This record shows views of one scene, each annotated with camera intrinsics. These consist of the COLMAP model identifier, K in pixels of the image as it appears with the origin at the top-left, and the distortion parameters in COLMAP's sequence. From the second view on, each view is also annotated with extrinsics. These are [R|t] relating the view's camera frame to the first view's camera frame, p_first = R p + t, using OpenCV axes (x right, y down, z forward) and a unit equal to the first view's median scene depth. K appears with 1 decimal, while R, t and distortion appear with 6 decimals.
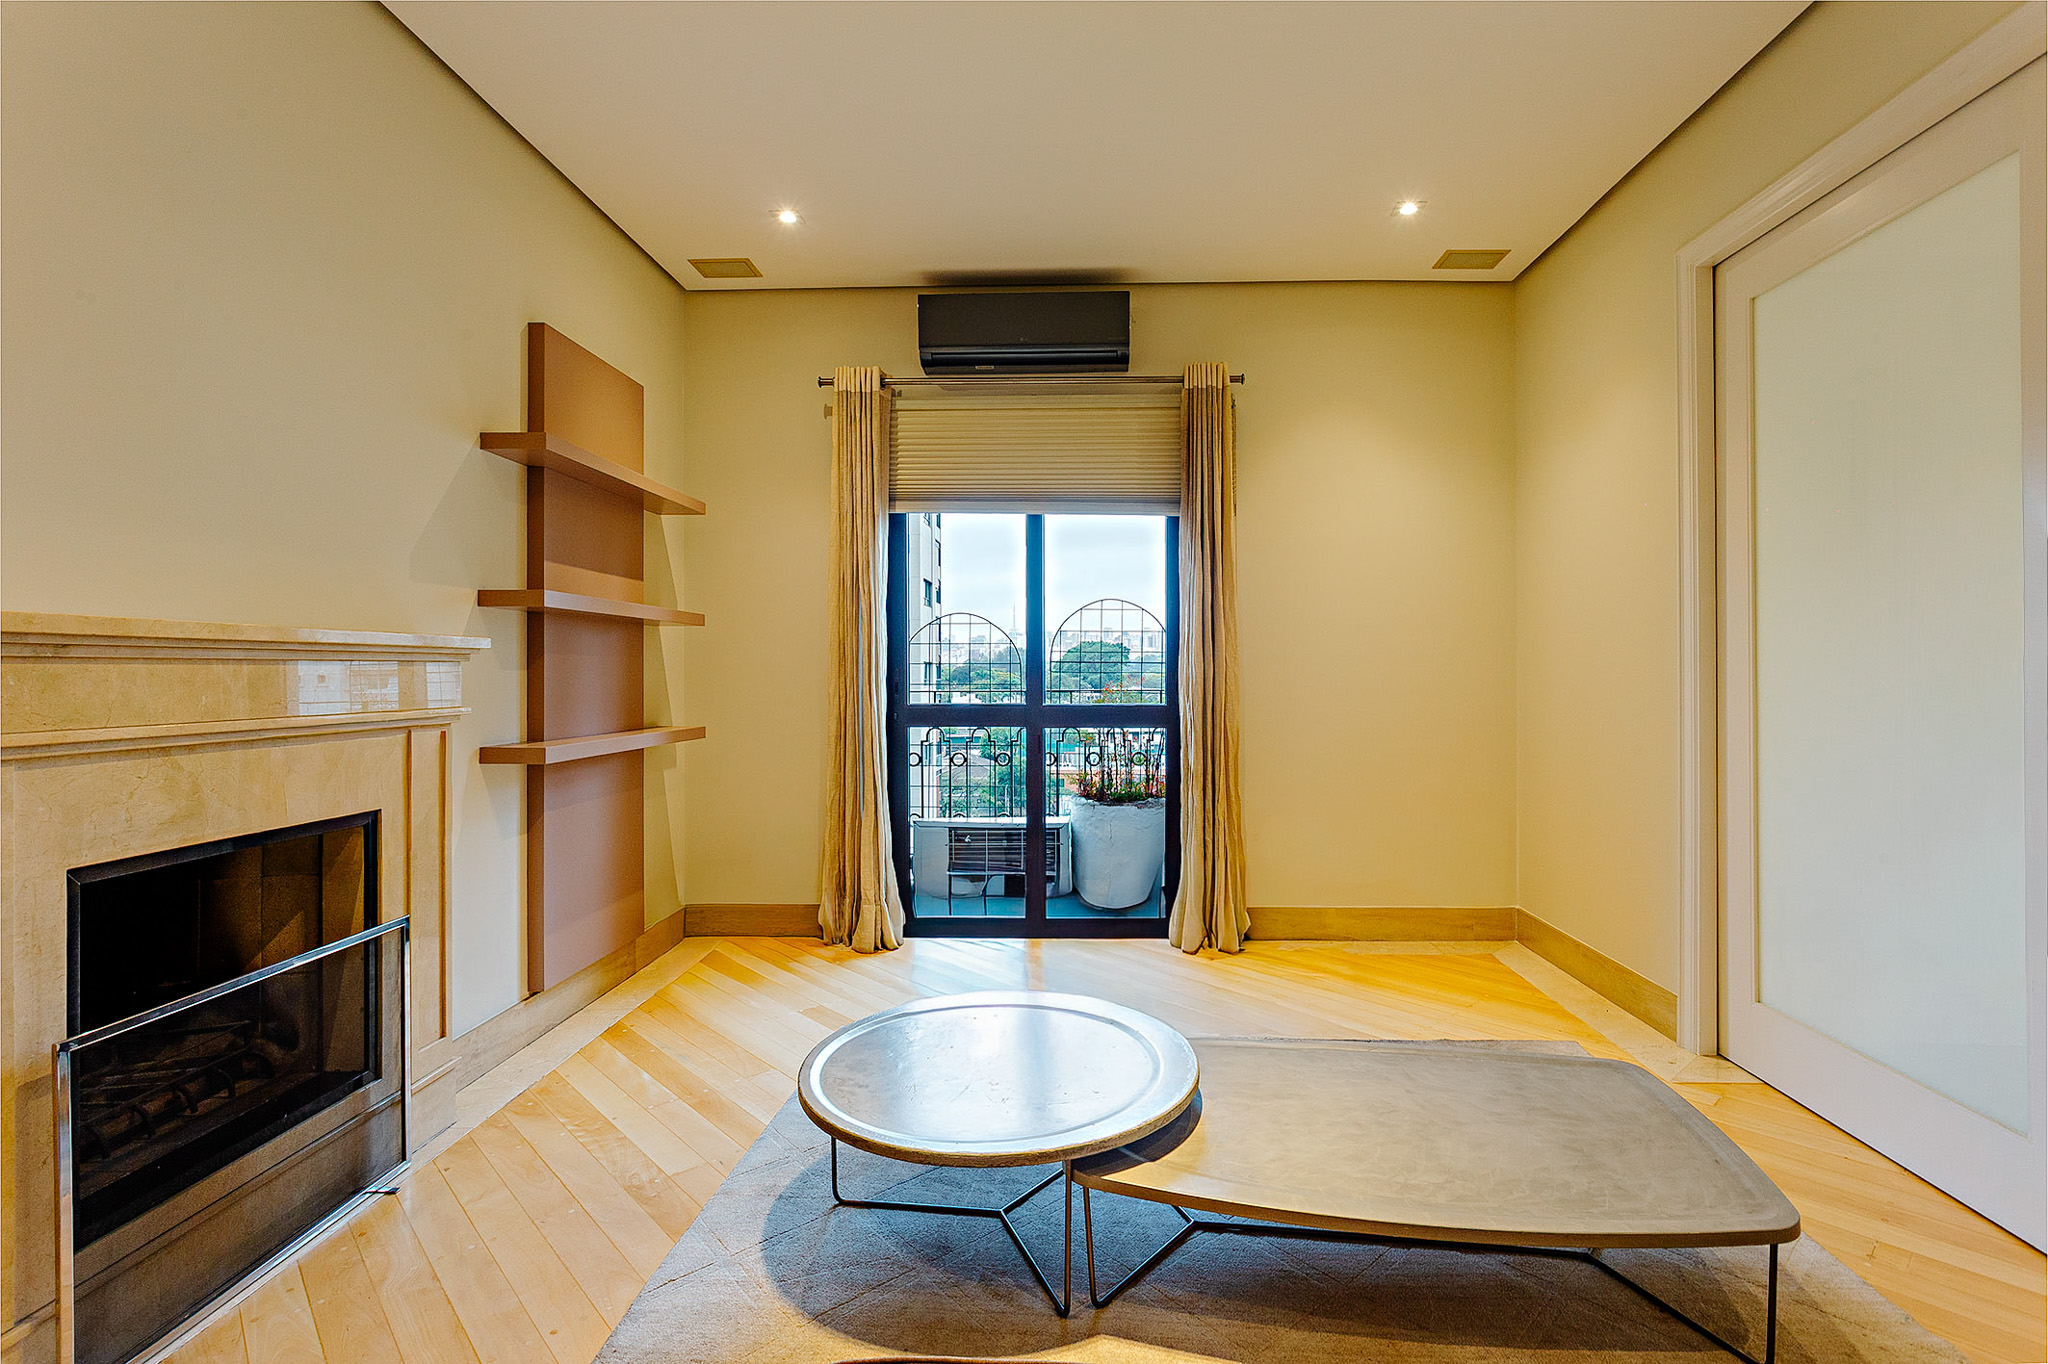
lens RADIAL K [[1024.4, 0, 1021.8], [0, 1024.4, 666.3], [0, 0, 1]] dist [-0.005557, 0.000994]
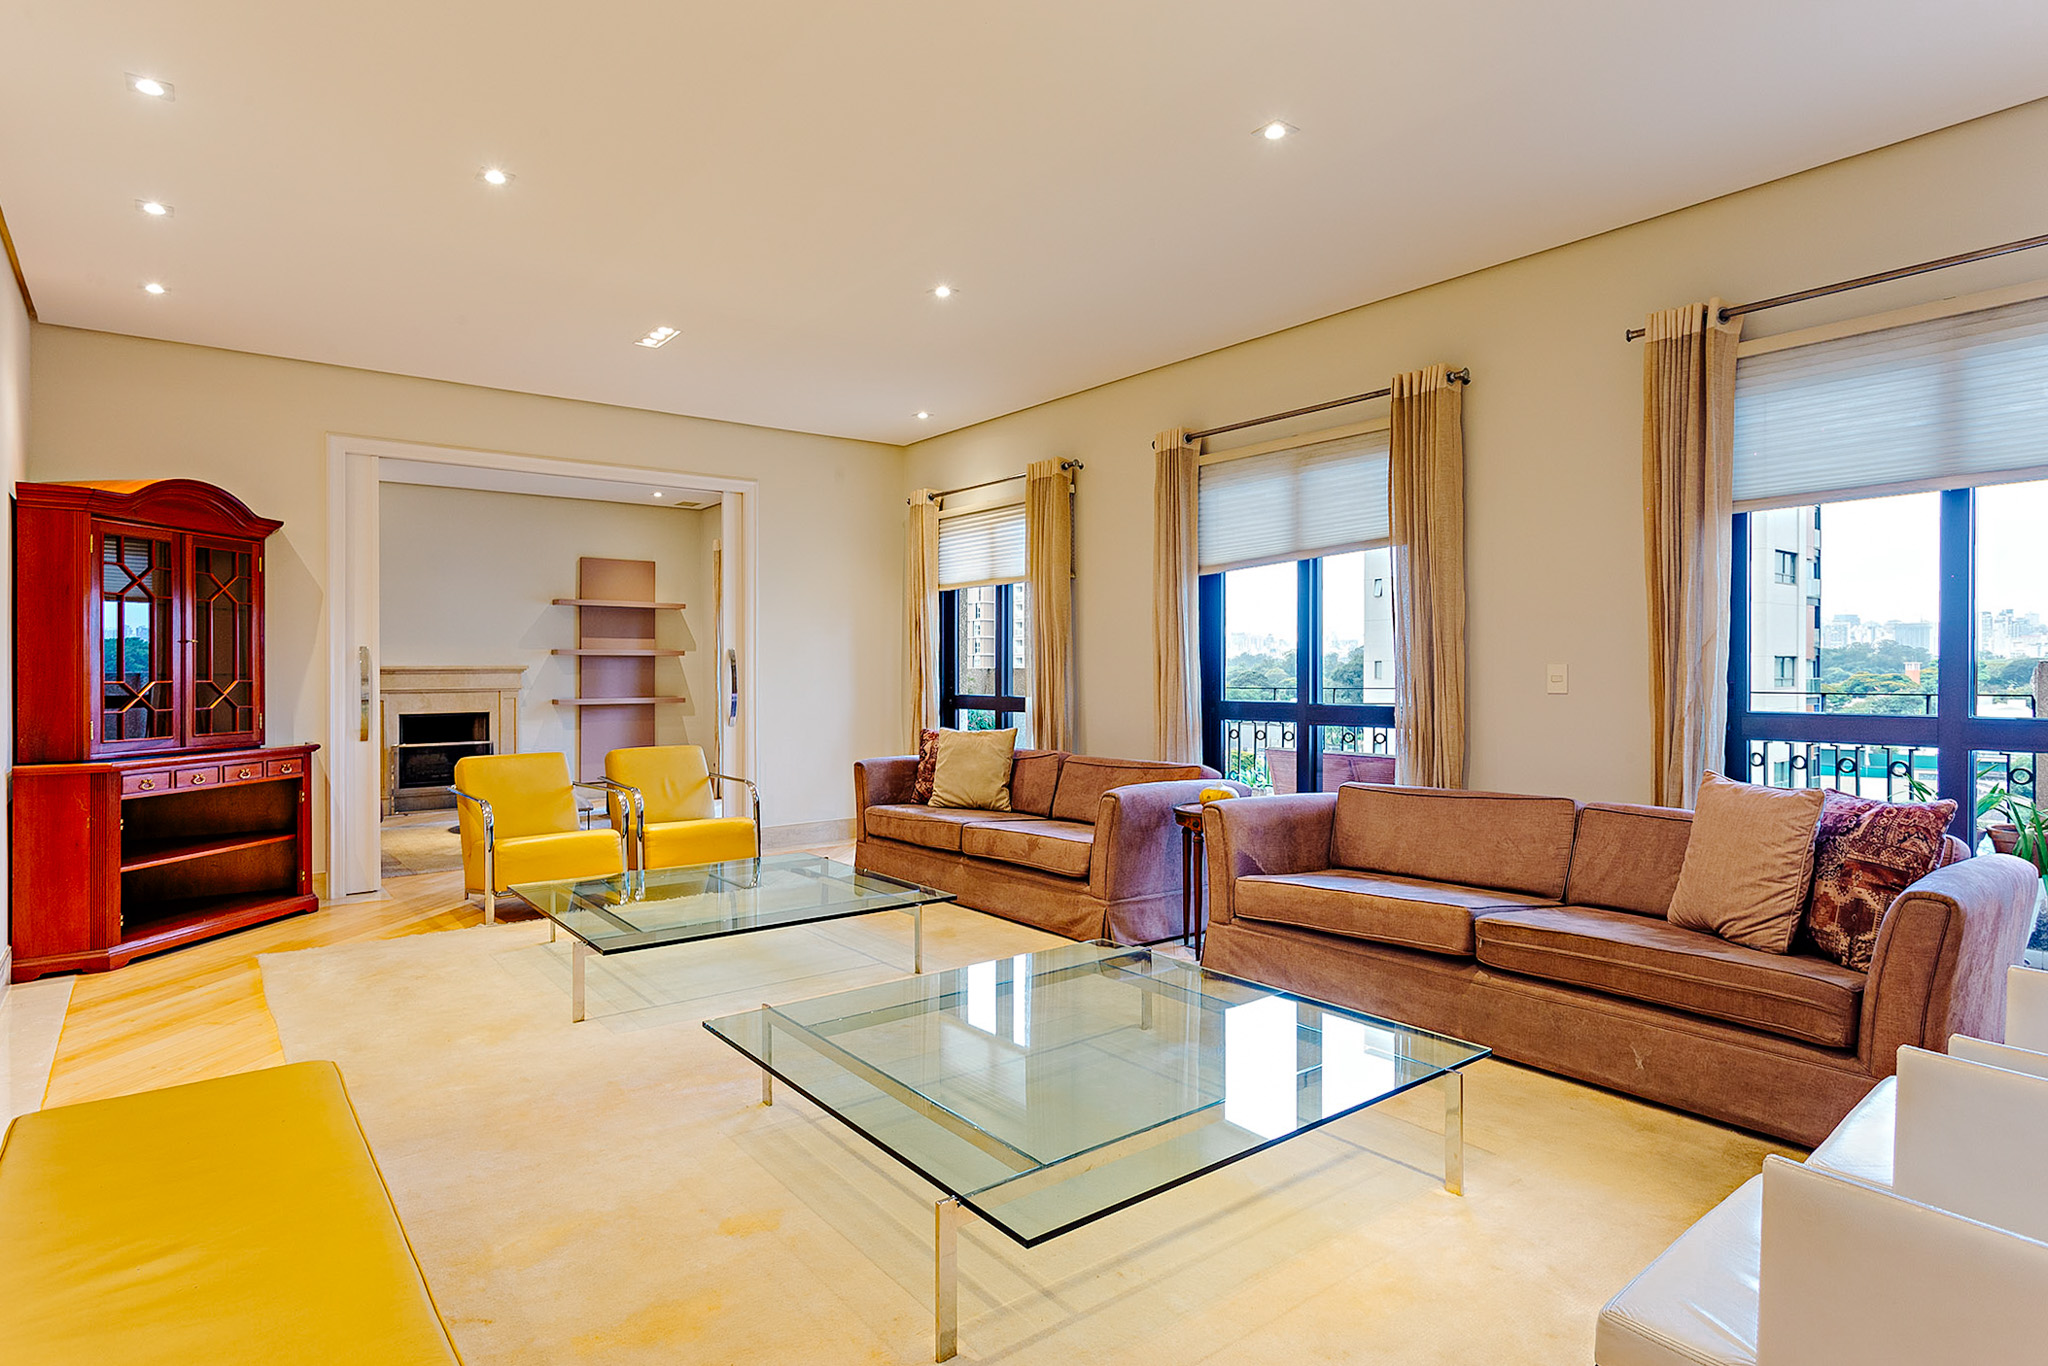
lens RADIAL K [[1088.7, 0, 1011.8], [0, 1088.7, 676.8], [0, 0, 1]] dist [-0.004607, 0.000123]
pose [[0.665237, 0.009671, -0.746570, 2.239145], [0.000019, 0.999916, 0.012970, -0.026665], [0.746632, -0.008642, 0.665181, -0.139114]]
